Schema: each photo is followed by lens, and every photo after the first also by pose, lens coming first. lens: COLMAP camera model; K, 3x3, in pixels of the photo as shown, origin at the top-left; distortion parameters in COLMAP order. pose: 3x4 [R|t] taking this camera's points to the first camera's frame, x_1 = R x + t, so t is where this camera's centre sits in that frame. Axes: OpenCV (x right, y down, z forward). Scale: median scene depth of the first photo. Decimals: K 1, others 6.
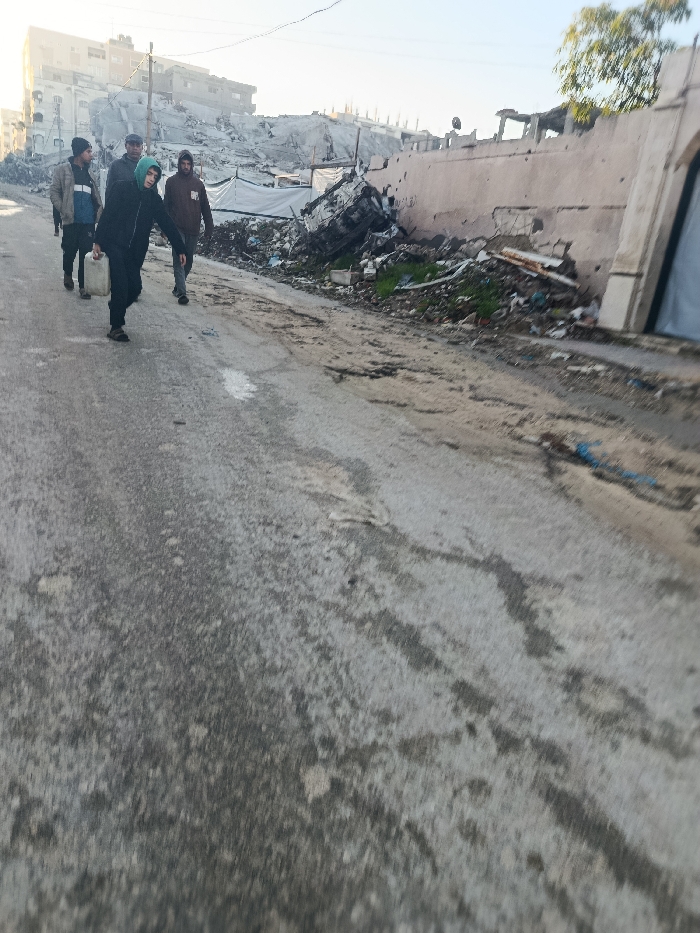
lens RADIAL K [[660.0, 0, 350.0], [0, 660.0, 466.5], [0, 0, 1]] dist [0.080397, -0.064892]
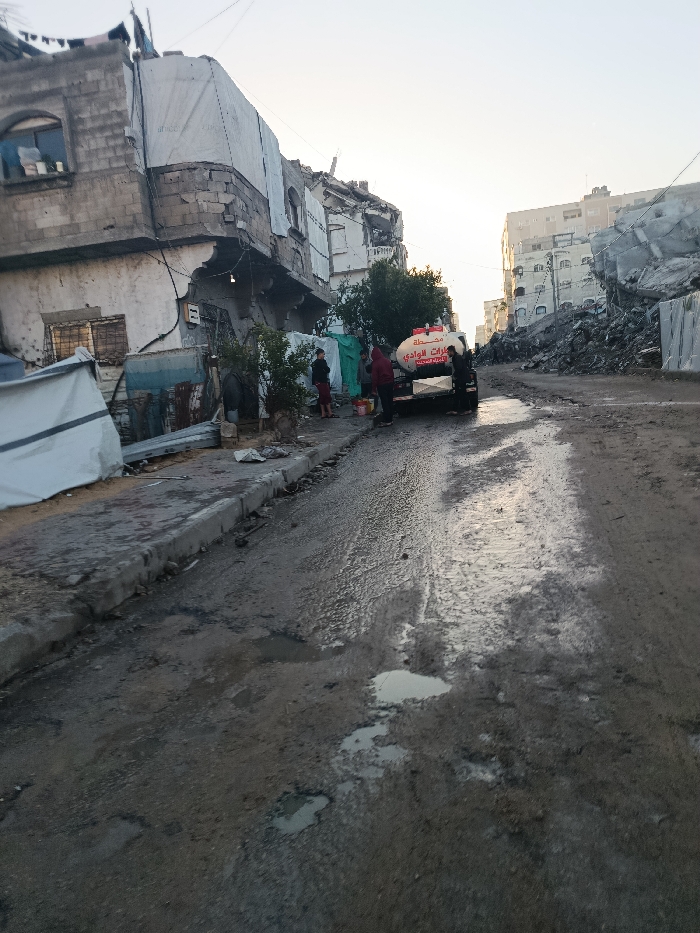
lens RADIAL K [[660.0, 0, 350.0], [0, 660.0, 466.5], [0, 0, 1]] dist [0.080397, -0.064892]
pose [[0.772235, -0.130922, -0.621701, -0.137106], [-0.001805, 0.978082, -0.208212, -0.112842], [0.635334, 0.161910, 0.755073, 0.256616]]
